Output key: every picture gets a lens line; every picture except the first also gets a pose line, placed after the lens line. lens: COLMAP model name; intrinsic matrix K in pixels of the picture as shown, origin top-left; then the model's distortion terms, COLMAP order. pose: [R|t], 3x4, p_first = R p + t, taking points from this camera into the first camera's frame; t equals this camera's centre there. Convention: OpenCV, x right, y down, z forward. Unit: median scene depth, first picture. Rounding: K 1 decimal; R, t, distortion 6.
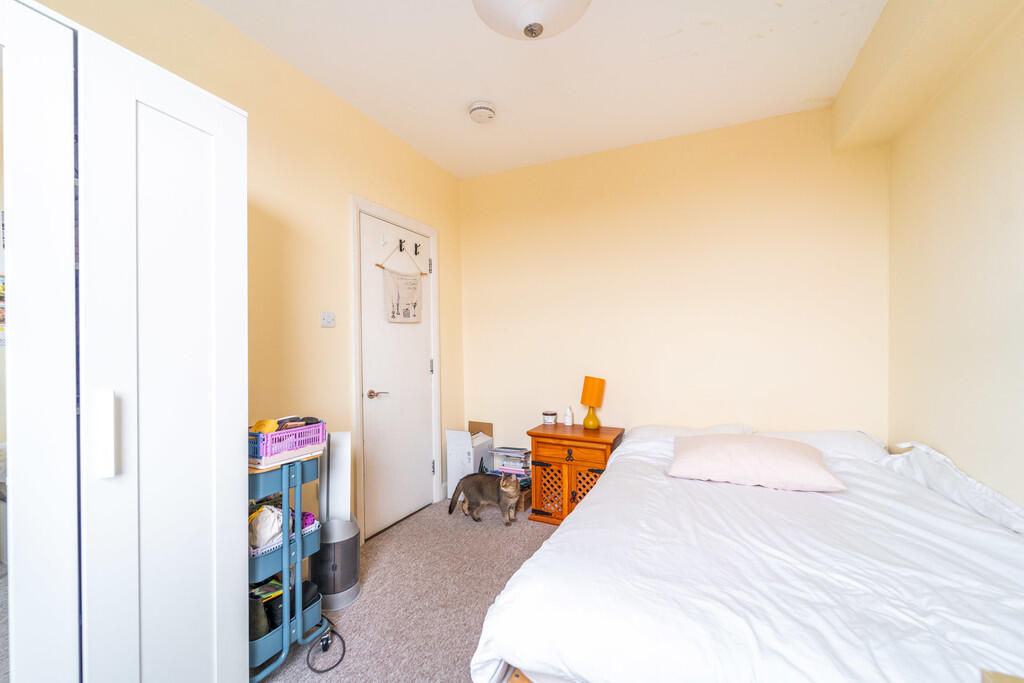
lens RADIAL K [[413.4, 0, 512.0], [0, 413.4, 341.5], [0, 0, 1]] dist [0.000096, -0.000091]
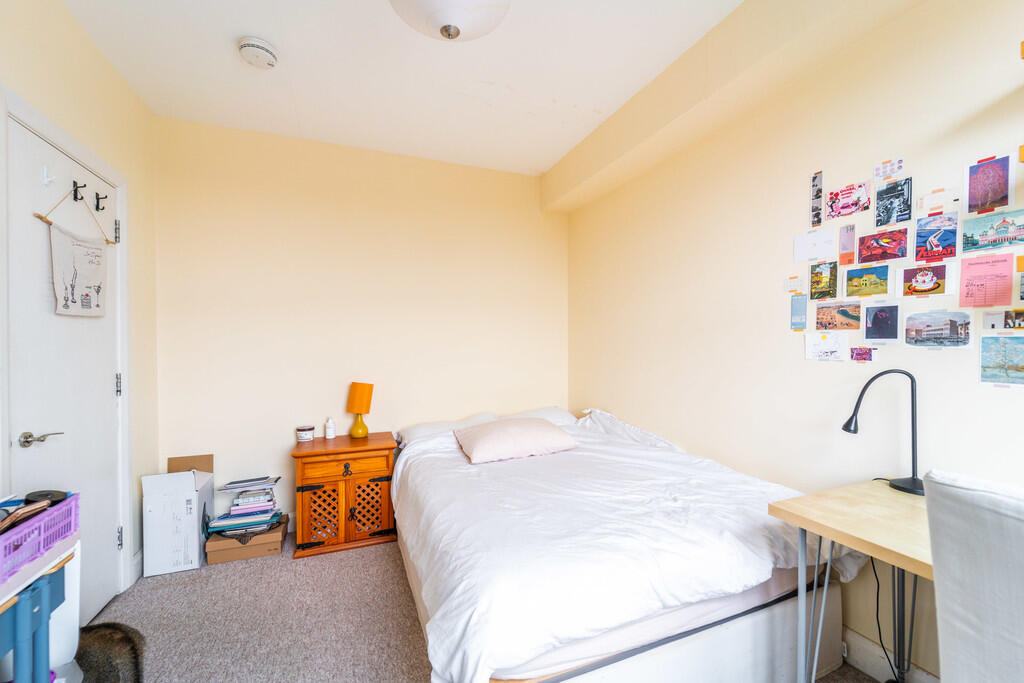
lens RADIAL K [[407.8, 0, 510.1], [0, 407.8, 337.8], [0, 0, 1]] dist [-0.000183, -0.000088]
pose [[0.683463, 0.007743, 0.729944, -0.274638], [0.002927, 0.999907, -0.013347, -0.003691], [-0.729980, 0.011258, 0.683376, 0.116863]]
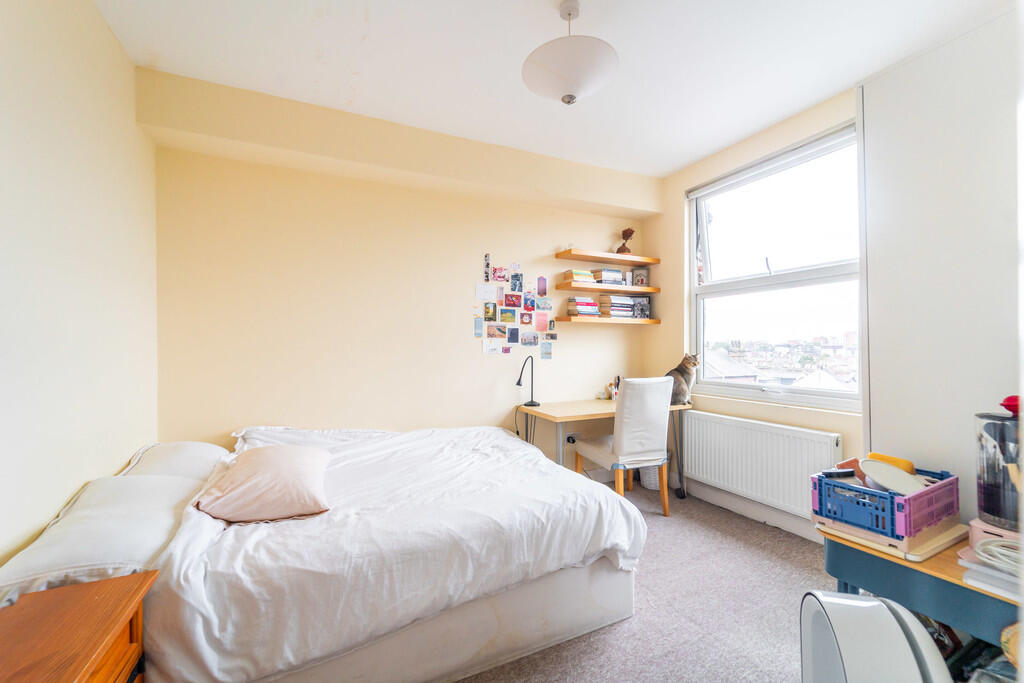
lens RADIAL K [[413.4, 0, 512.0], [0, 413.4, 341.5], [0, 0, 1]] dist [0.000096, -0.000091]
pose [[-0.770567, 0.013283, 0.637220, -0.305128], [0.003979, 0.999864, -0.016030, 0.007206], [-0.637346, -0.009816, -0.770515, 1.051941]]
